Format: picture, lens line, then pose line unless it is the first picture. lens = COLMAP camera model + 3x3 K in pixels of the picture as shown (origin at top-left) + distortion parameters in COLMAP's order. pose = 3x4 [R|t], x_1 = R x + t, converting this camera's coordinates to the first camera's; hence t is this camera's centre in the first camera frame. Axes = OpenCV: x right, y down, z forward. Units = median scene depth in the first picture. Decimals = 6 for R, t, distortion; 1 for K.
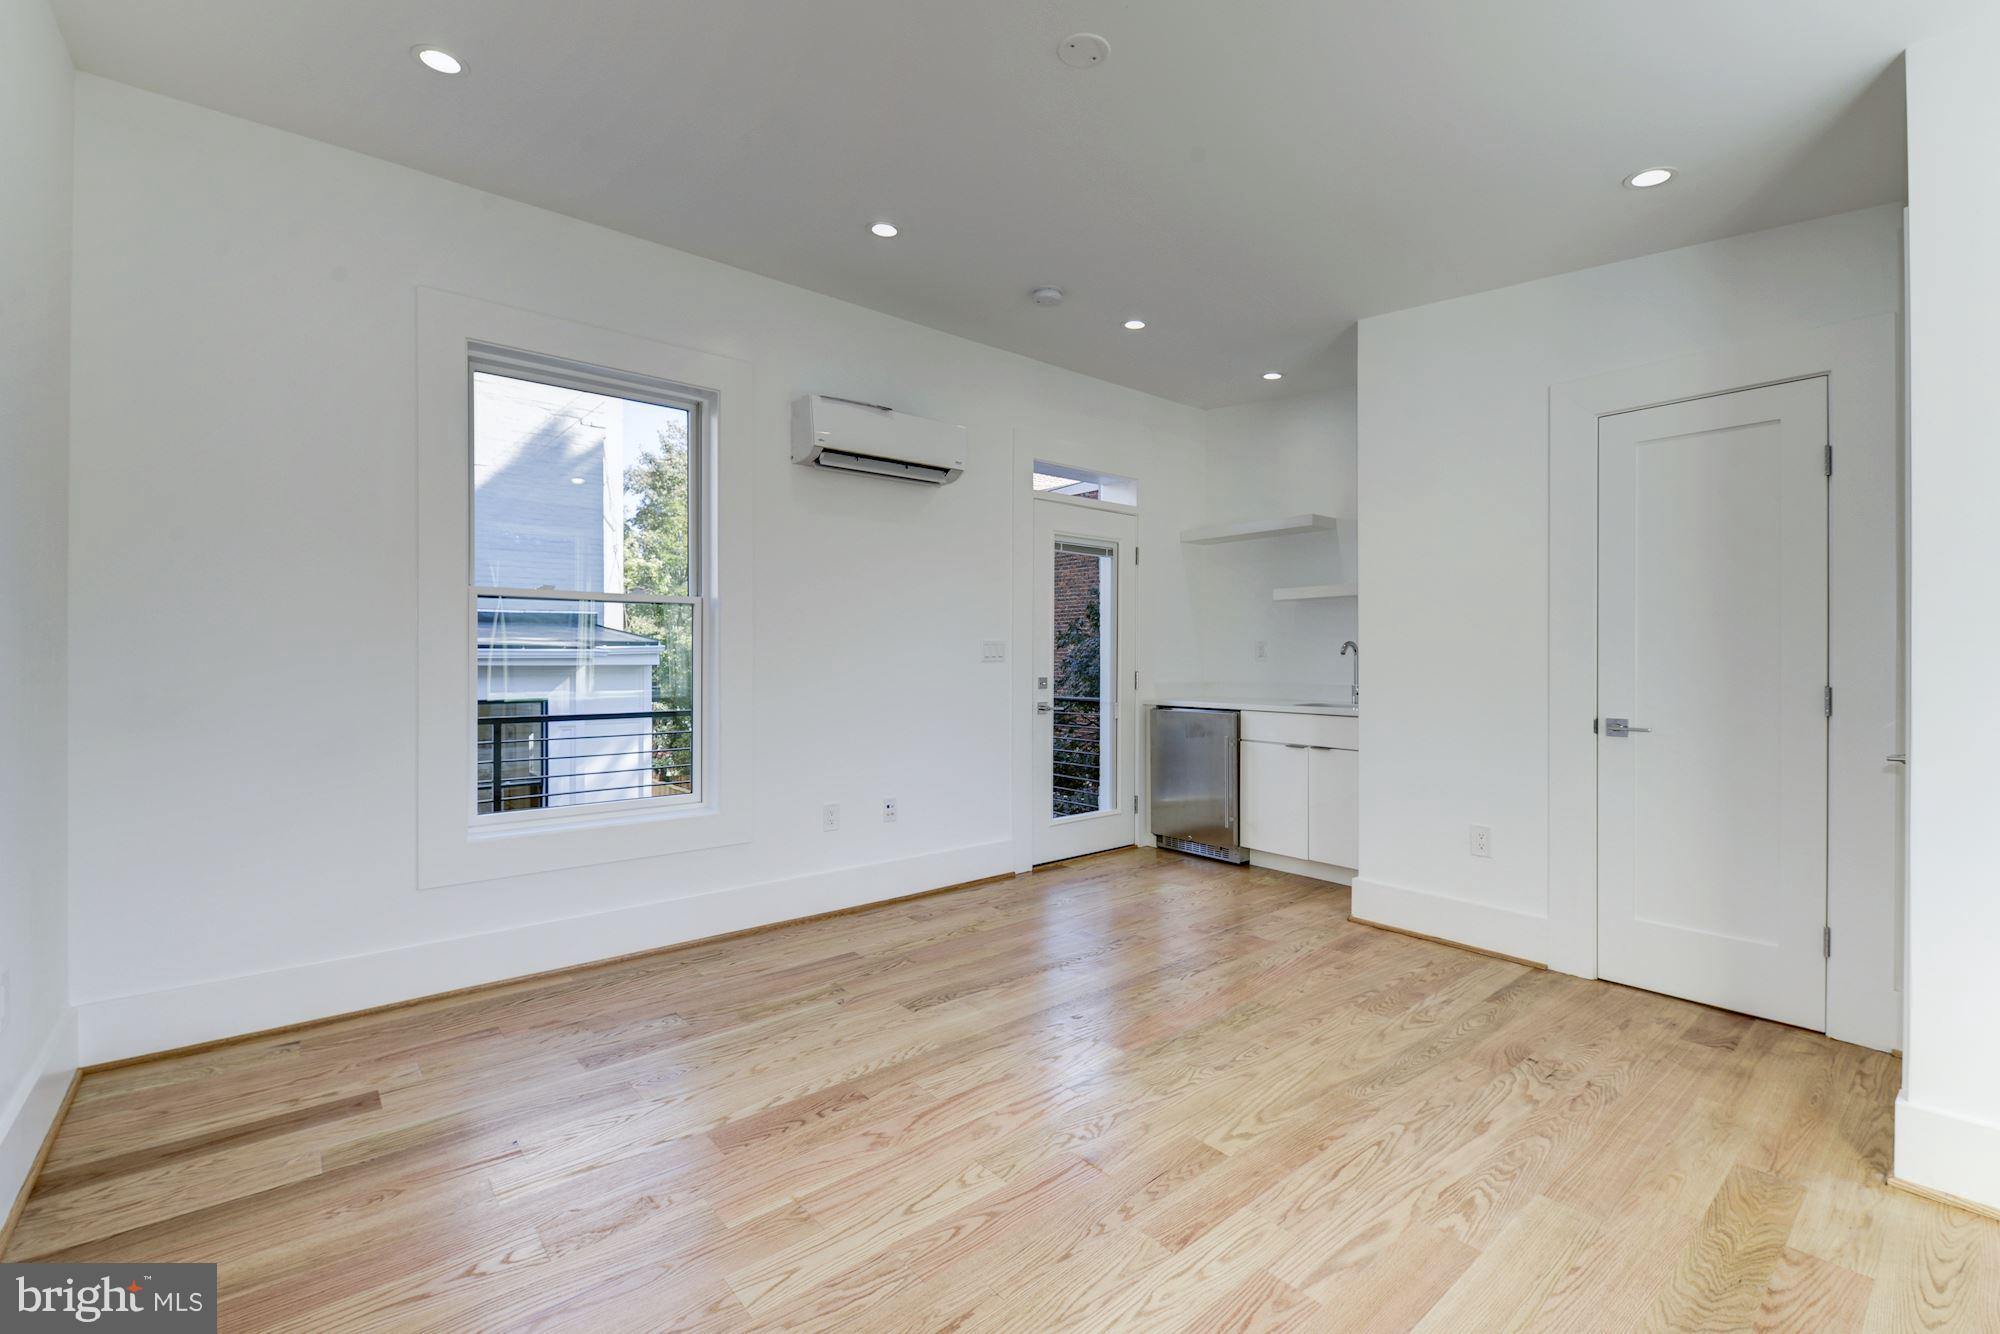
lens RADIAL K [[863.9, 0, 999.3], [0, 863.9, 658.4], [0, 0, 1]] dist [-0.001299, -0.000190]
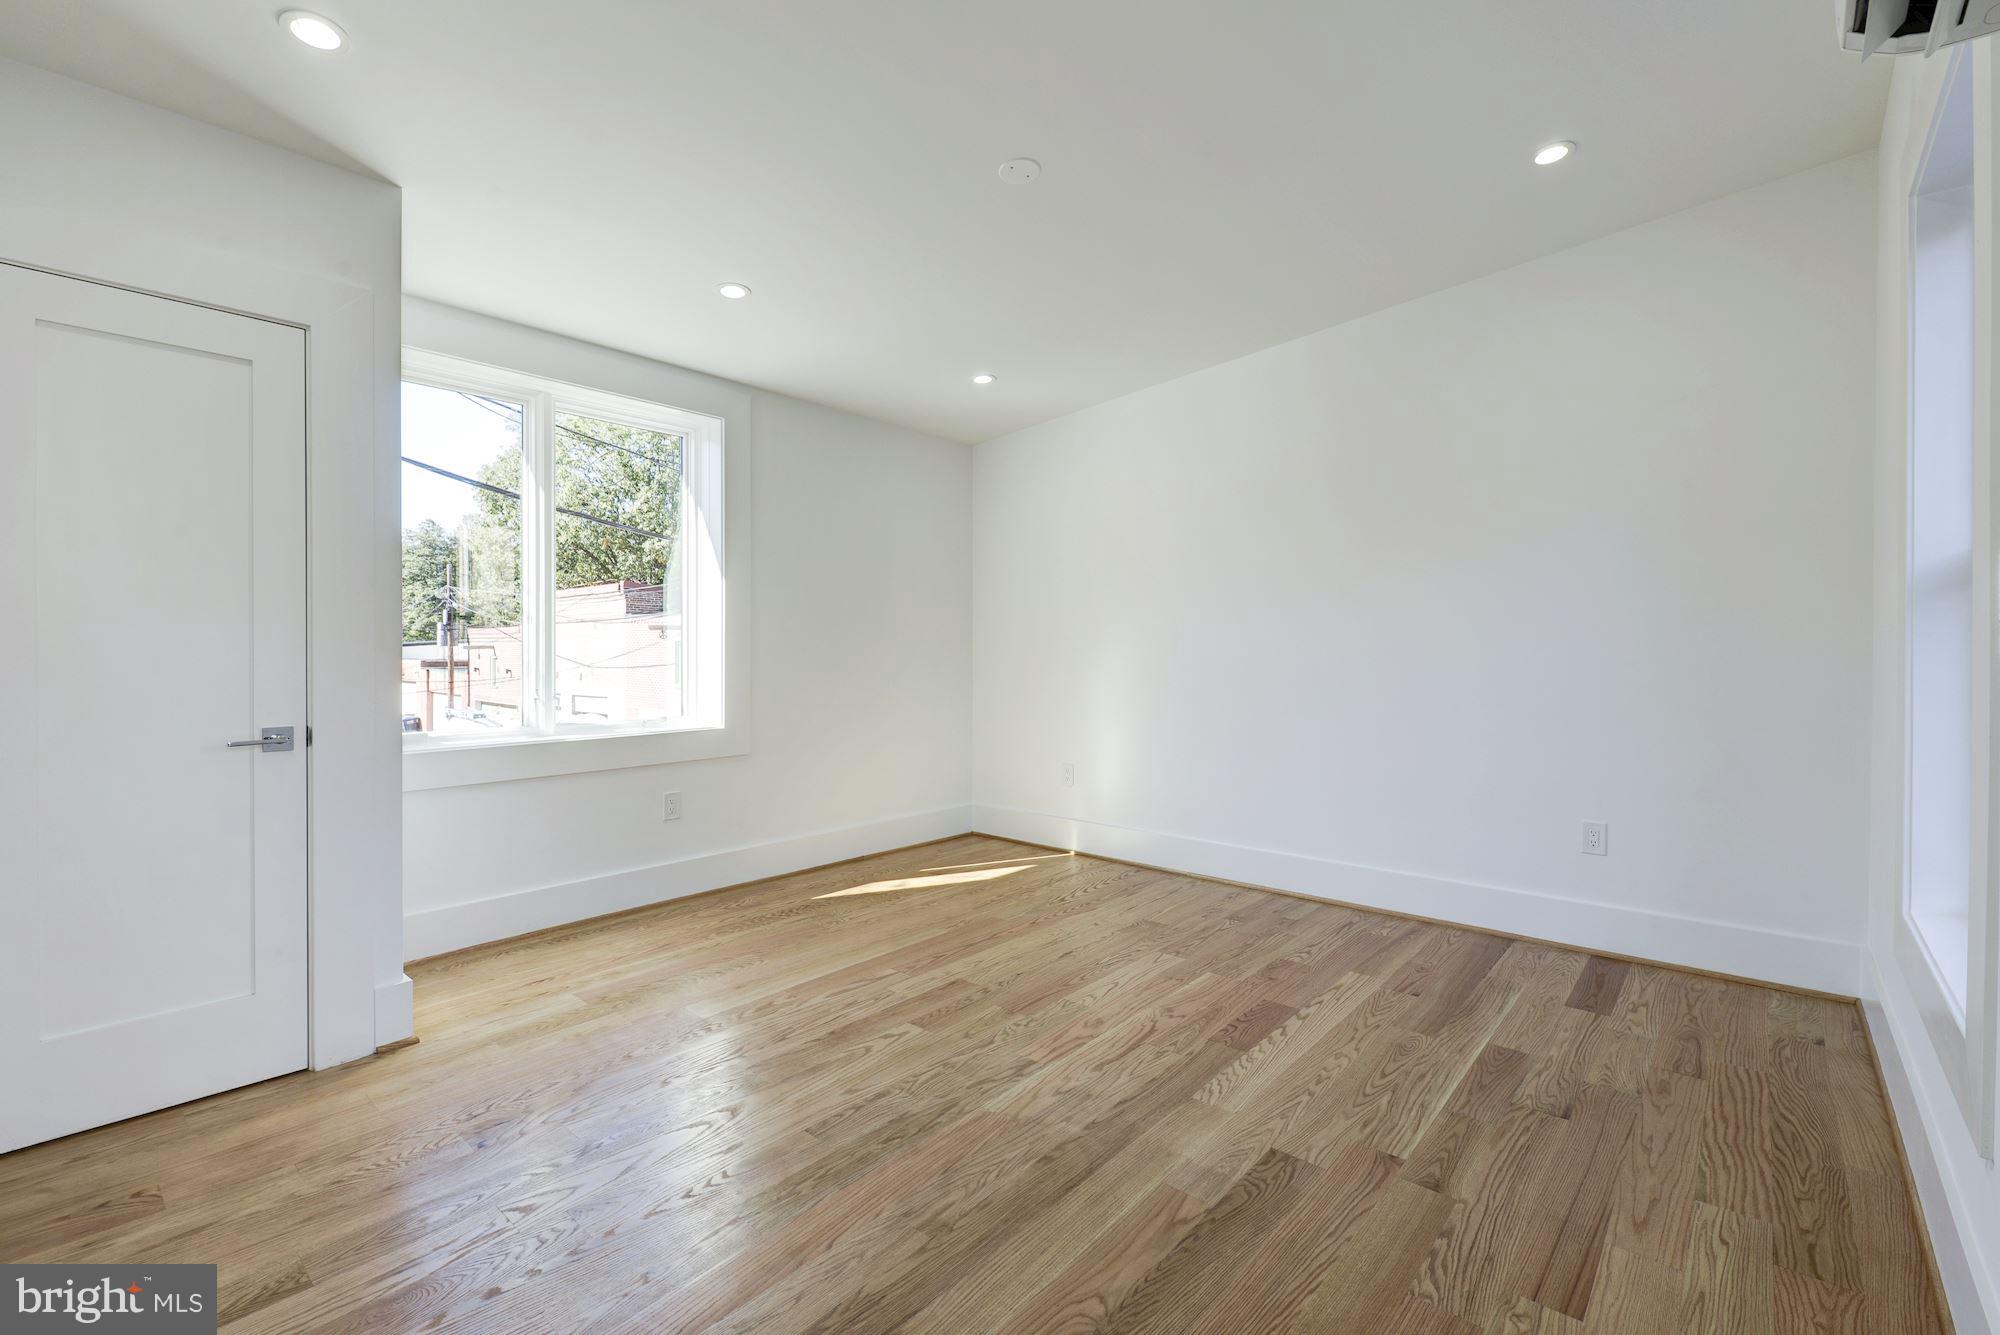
lens RADIAL K [[863.9, 0, 1000.9], [0, 863.9, 656.9], [0, 0, 1]] dist [-0.001299, -0.000190]
pose [[-0.989709, -0.002152, -0.143081, 0.288030], [-0.004533, 0.999857, 0.016320, -0.008866], [0.143025, 0.016800, -0.989576, 2.125689]]
